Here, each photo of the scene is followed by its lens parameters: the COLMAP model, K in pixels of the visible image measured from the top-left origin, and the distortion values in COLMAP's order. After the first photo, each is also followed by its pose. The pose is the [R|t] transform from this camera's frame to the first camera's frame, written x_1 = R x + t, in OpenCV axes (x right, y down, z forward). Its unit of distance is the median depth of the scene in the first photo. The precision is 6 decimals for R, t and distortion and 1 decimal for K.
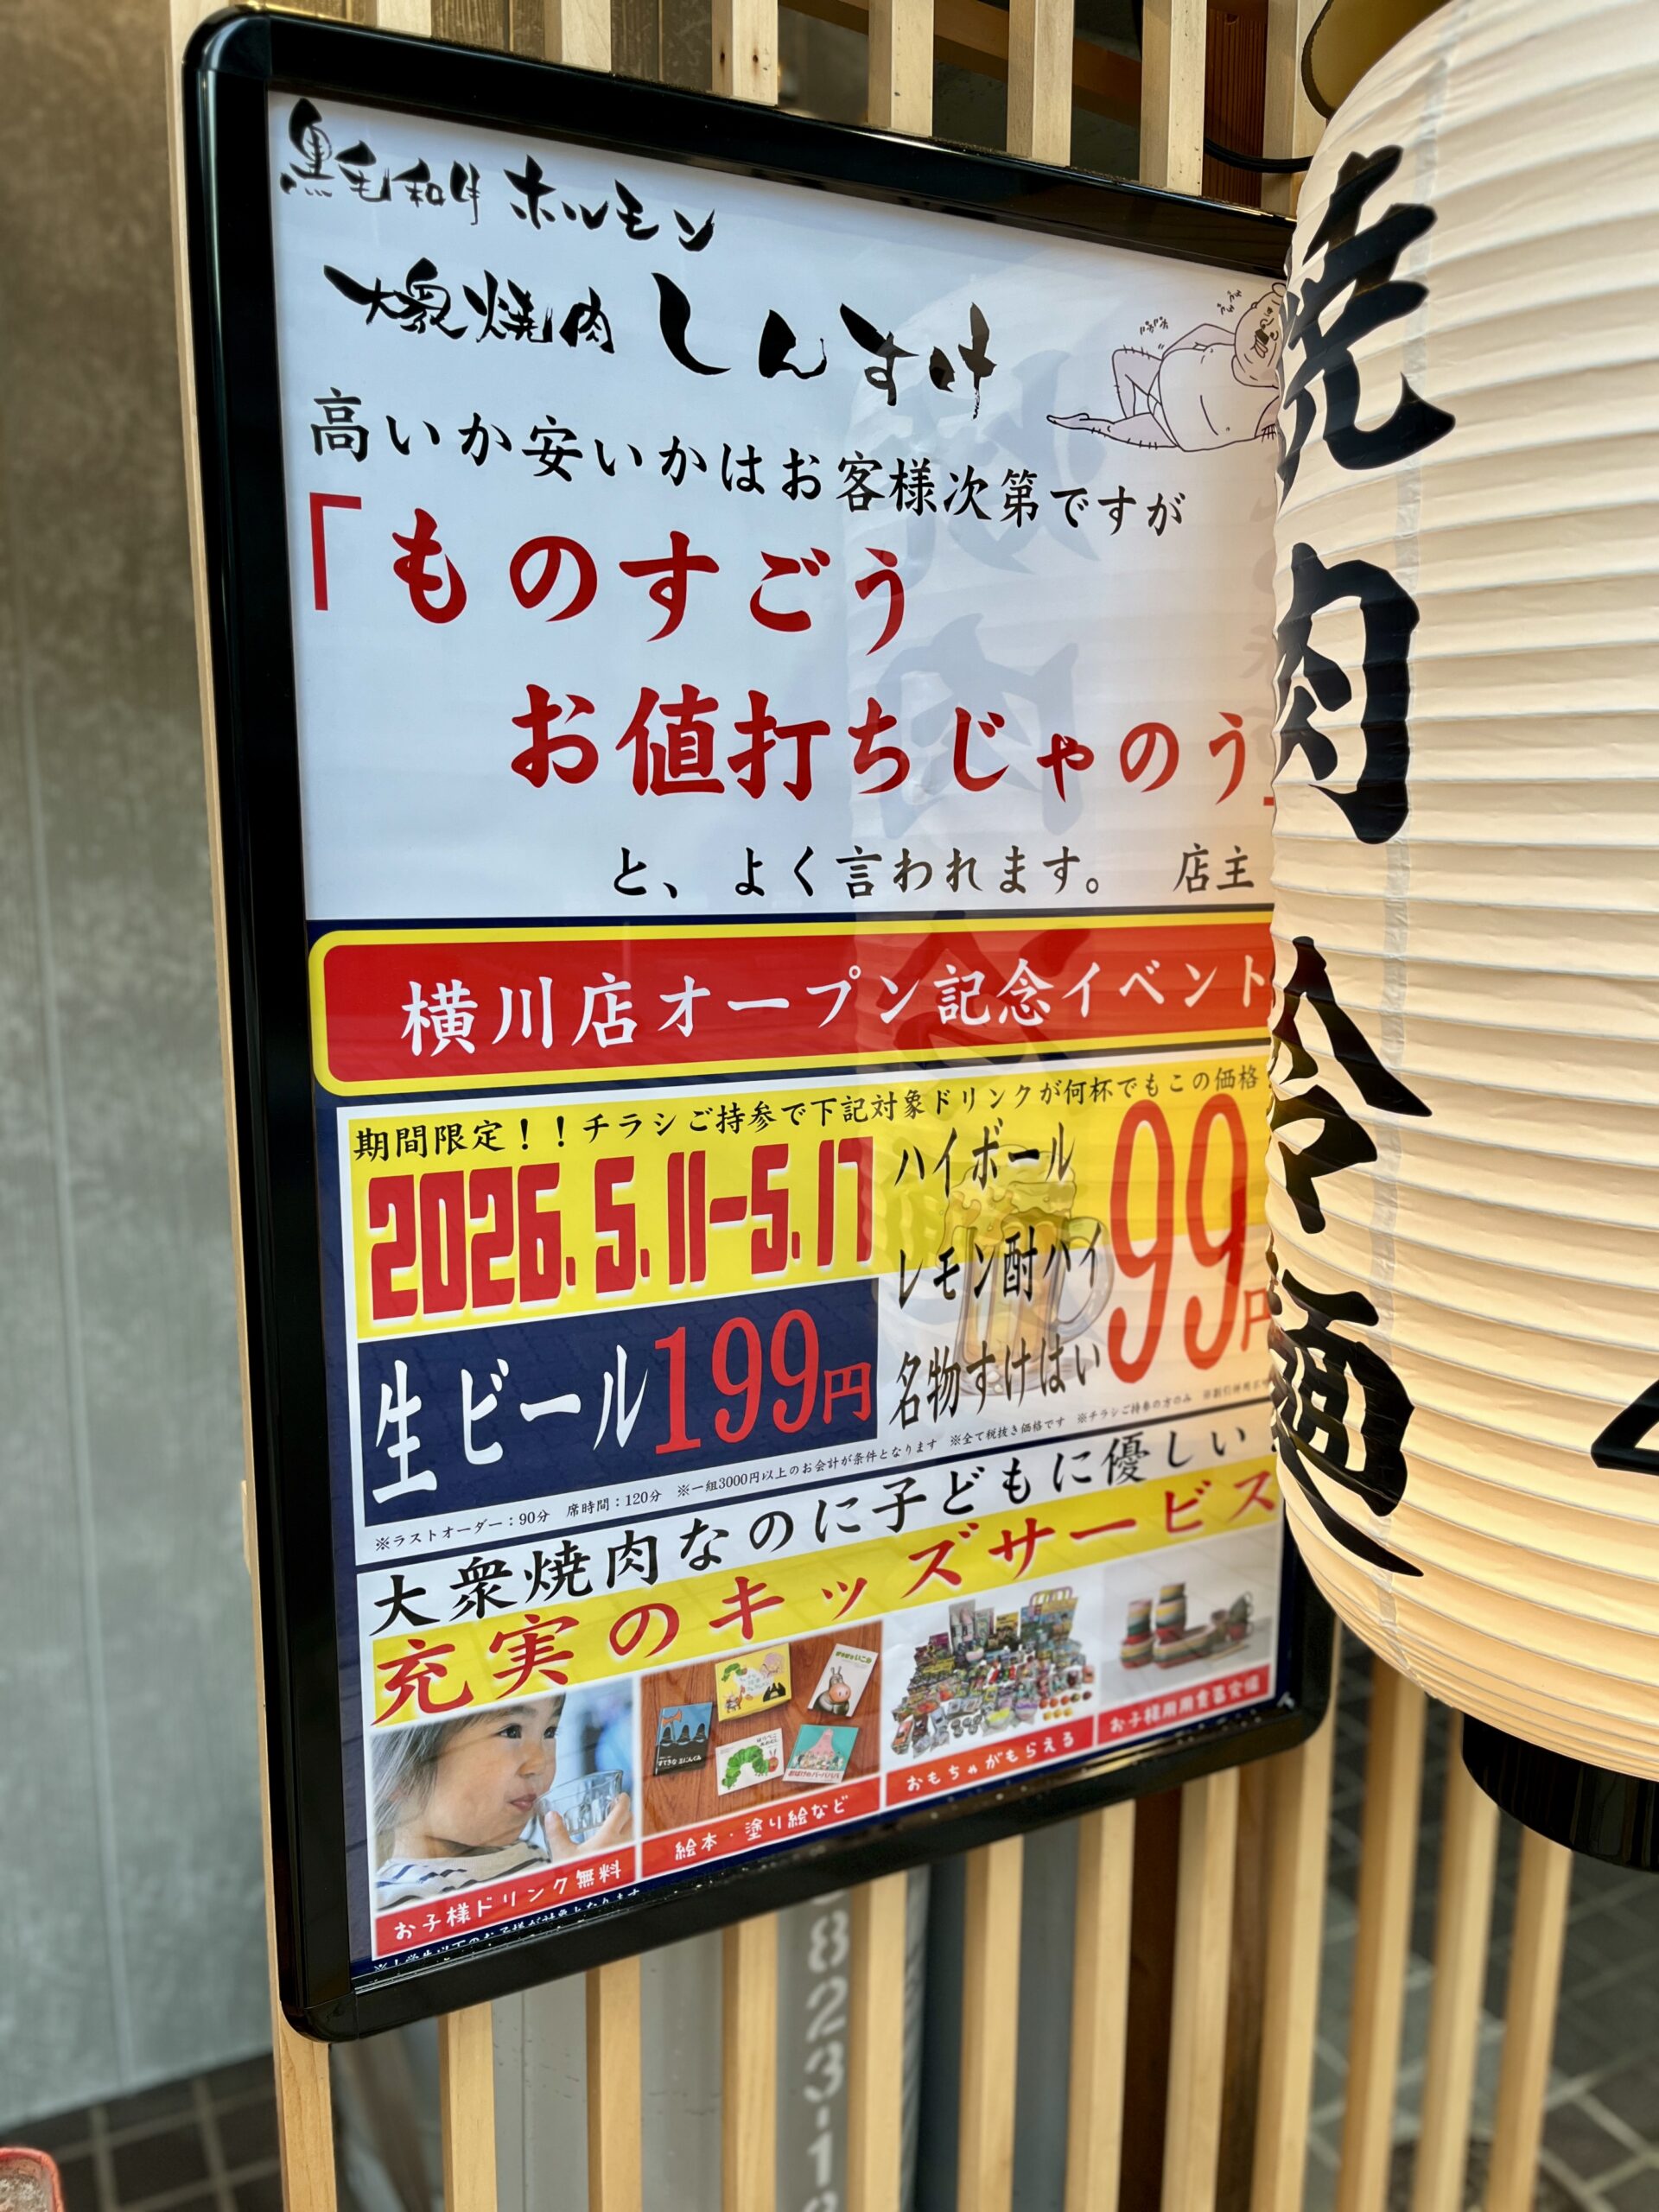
lens RADIAL K [[1666.4, 0, 815.1], [0, 1666.4, 1108.3], [0, 0, 1]] dist [0.051706, -0.085922]
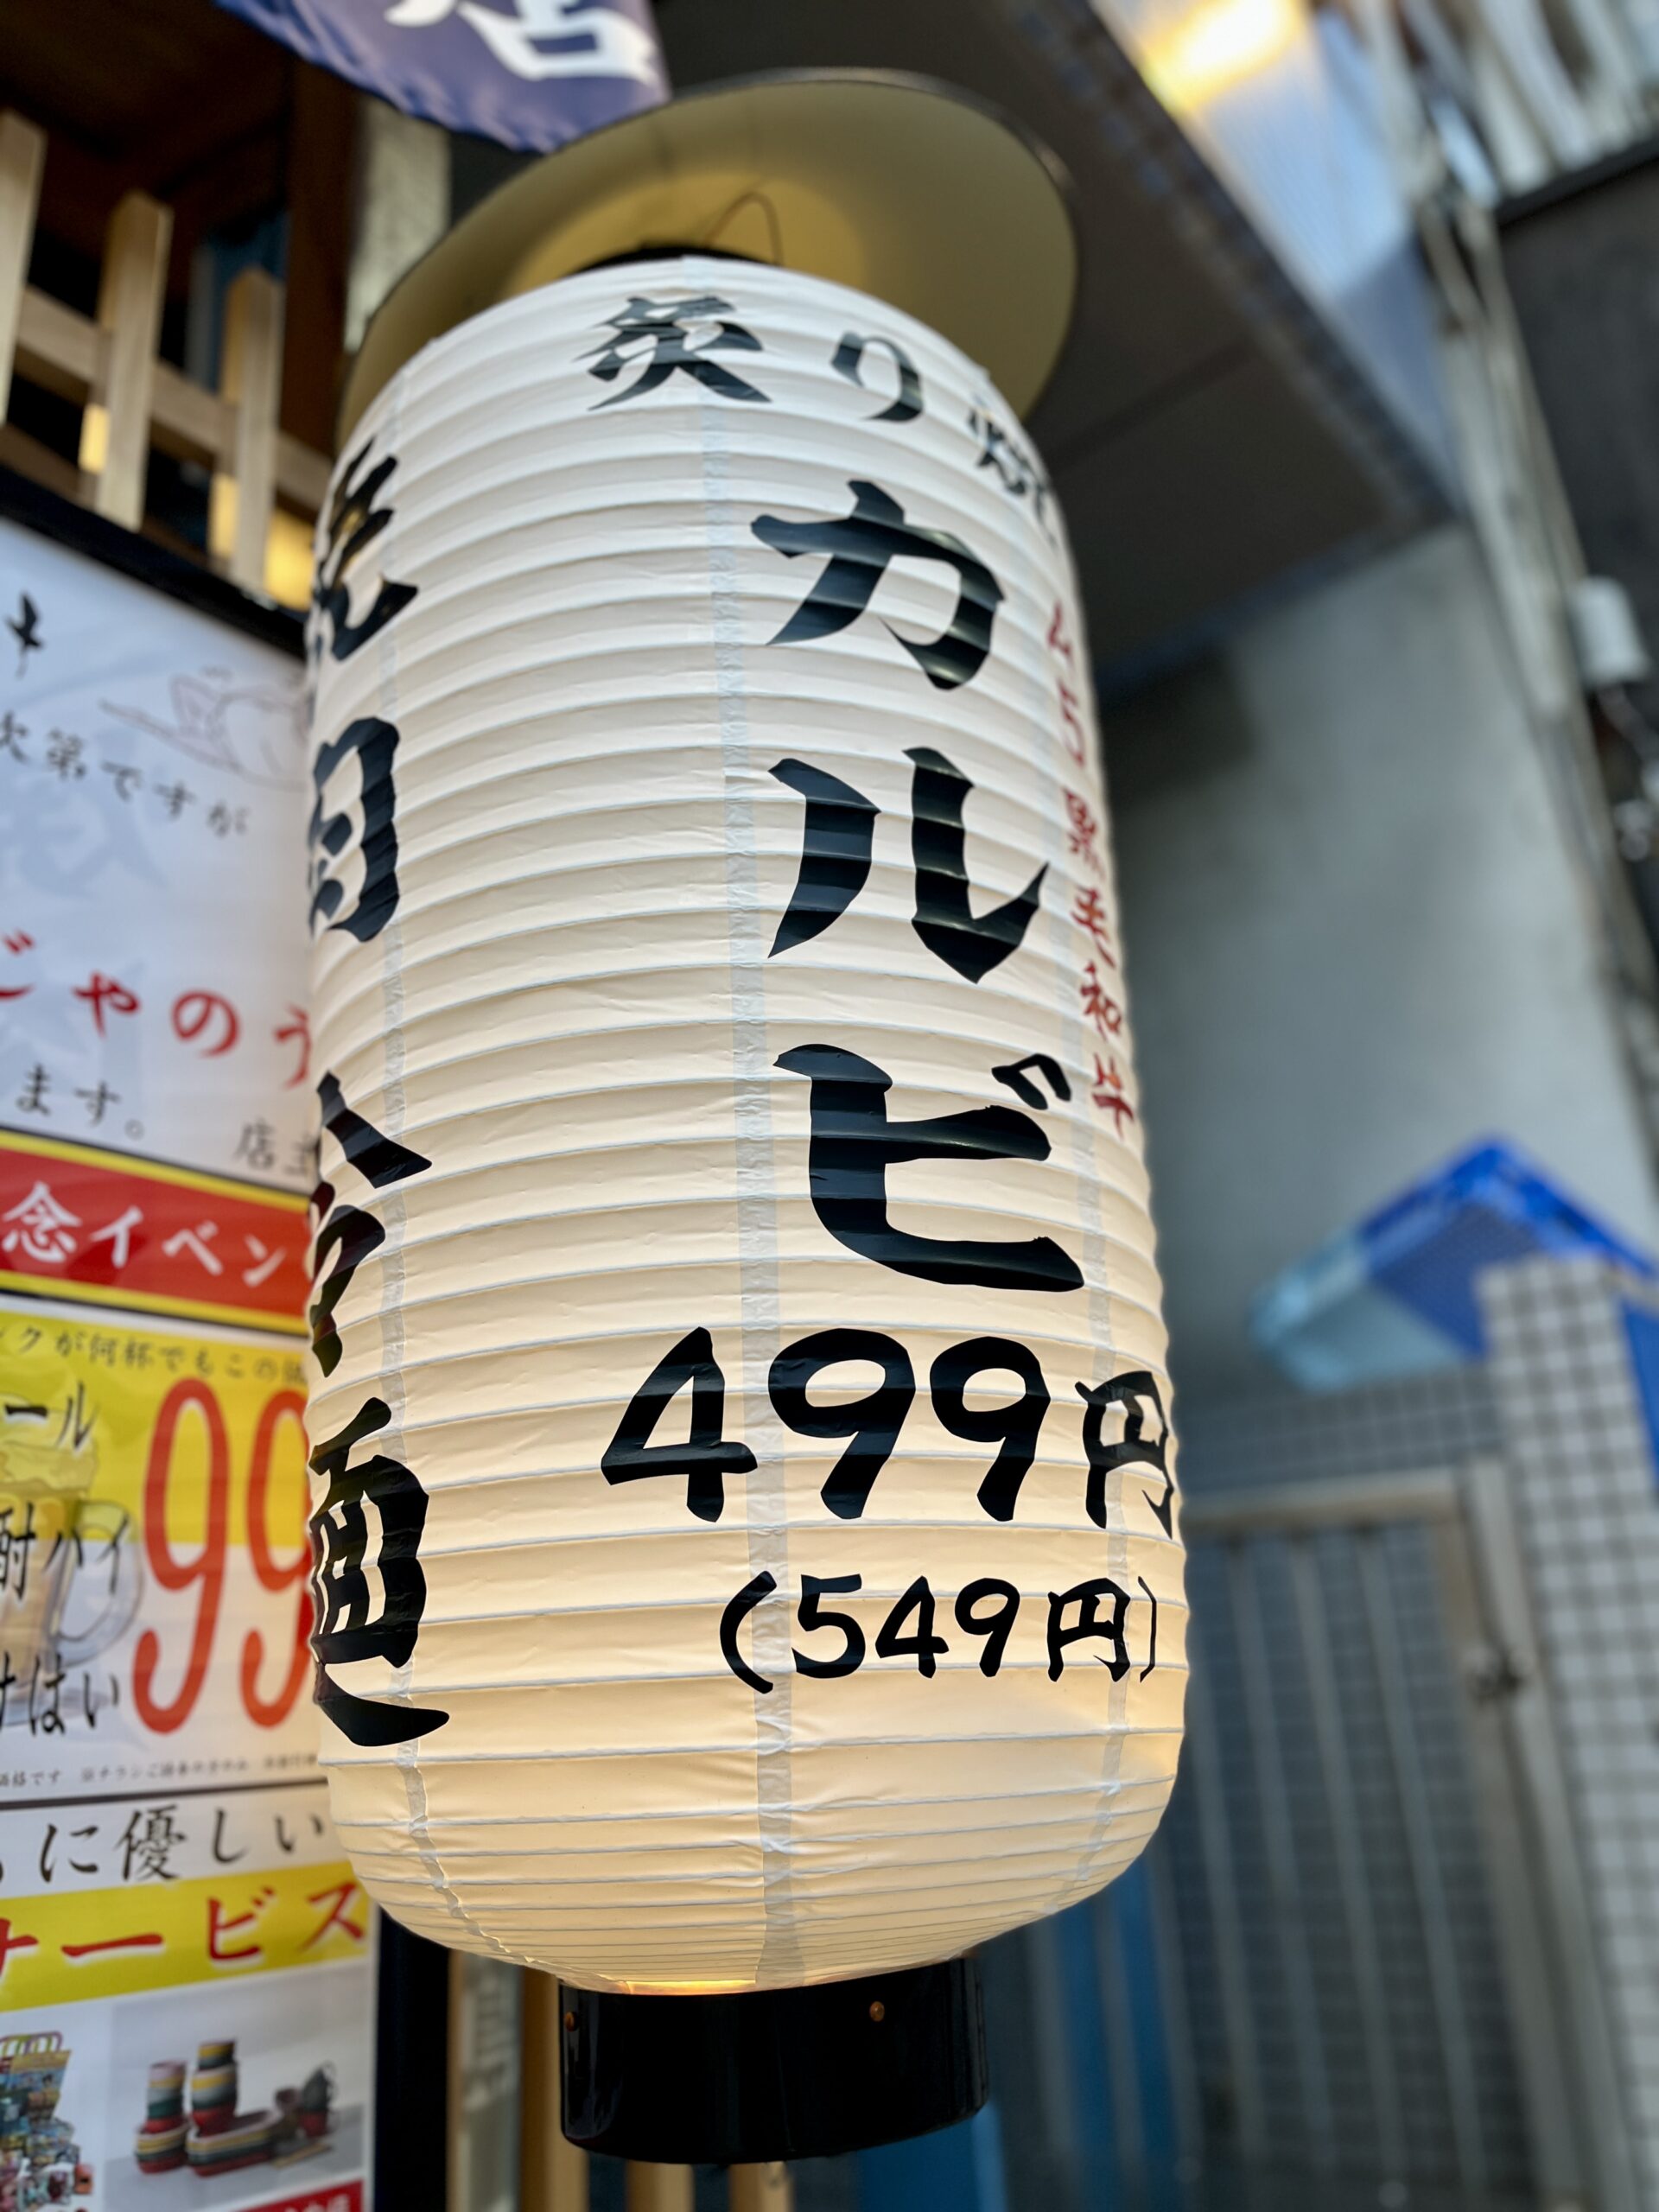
lens RADIAL K [[1666.4, 0, 782.1], [0, 1666.4, 1085.8], [0, 0, 1]] dist [0.051706, -0.085922]
pose [[0.925710, 0.075462, 0.370630, 0.159258], [0.125586, 0.862982, -0.489378, 0.362340], [-0.356776, 0.499568, 0.789394, 0.130414]]
